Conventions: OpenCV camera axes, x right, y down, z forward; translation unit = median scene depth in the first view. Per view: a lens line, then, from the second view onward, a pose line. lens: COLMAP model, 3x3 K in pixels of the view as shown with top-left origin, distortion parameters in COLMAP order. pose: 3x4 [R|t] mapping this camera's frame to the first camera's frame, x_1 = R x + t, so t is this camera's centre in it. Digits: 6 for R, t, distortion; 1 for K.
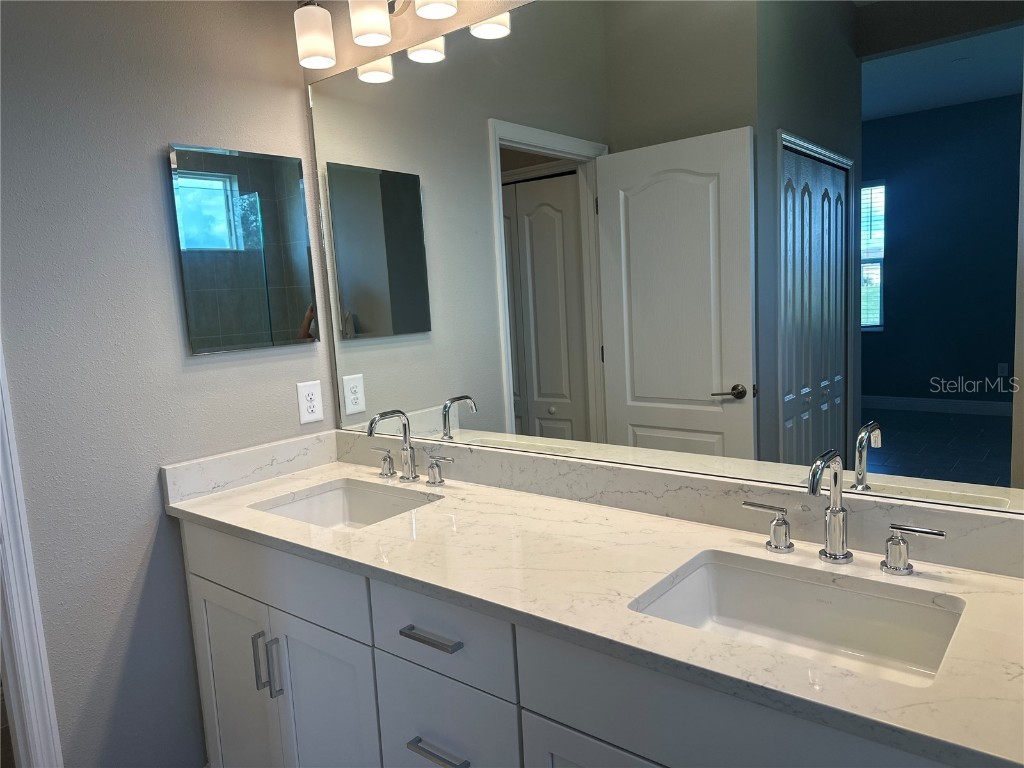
lens RADIAL K [[719.9, 0, 511.2], [0, 719.9, 389.4], [0, 0, 1]] dist [0.071477, -0.086810]
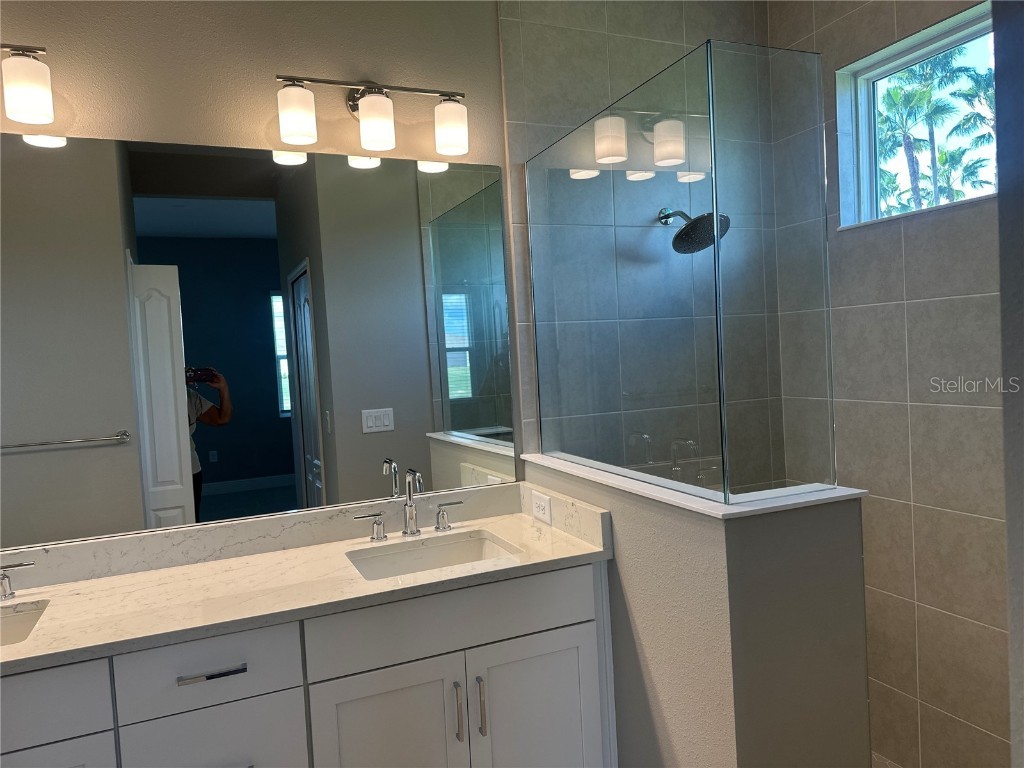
lens RADIAL K [[701.9, 0, 536.1], [0, 701.9, 384.0], [0, 0, 1]] dist [0.000864, -0.054239]
pose [[0.432241, -0.005119, 0.901743, -0.599301], [0.155987, 0.985334, -0.069177, 0.030854], [-0.888164, 0.170561, 0.426700, -0.004796]]
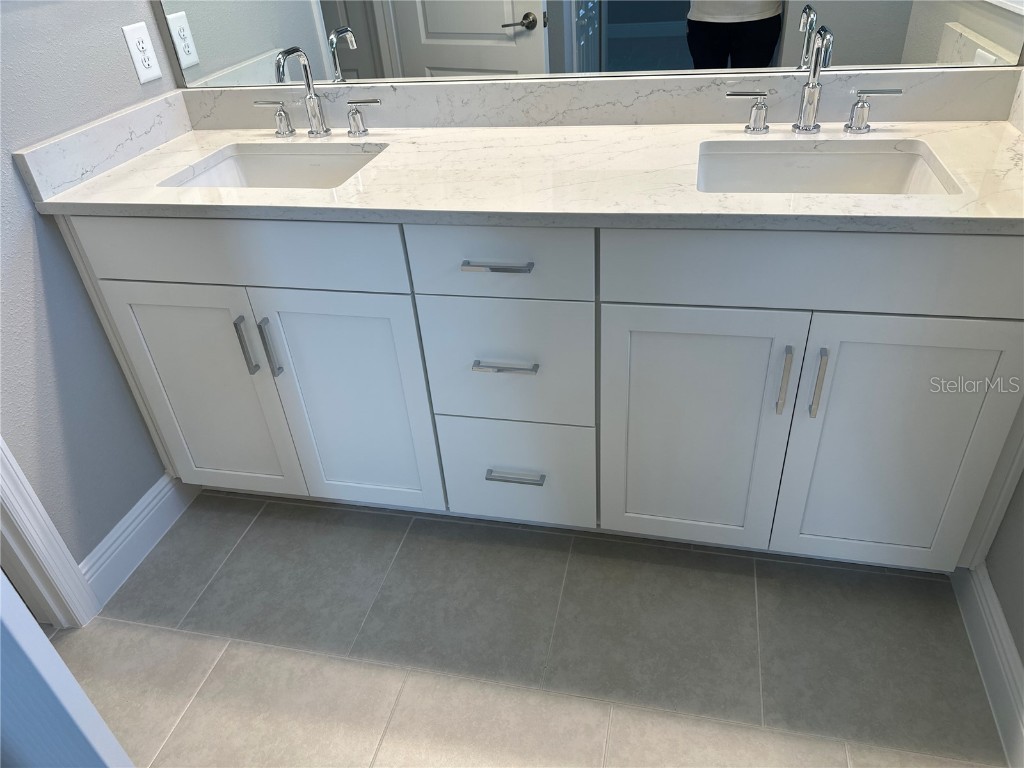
lens RADIAL K [[719.9, 0, 511.2], [0, 719.9, 389.4], [0, 0, 1]] dist [0.071477, -0.086810]
pose [[0.901212, -0.252425, 0.352276, -0.338654], [0.080609, 0.896312, 0.436036, 0.036754], [-0.425815, -0.364564, 0.828115, 0.050402]]
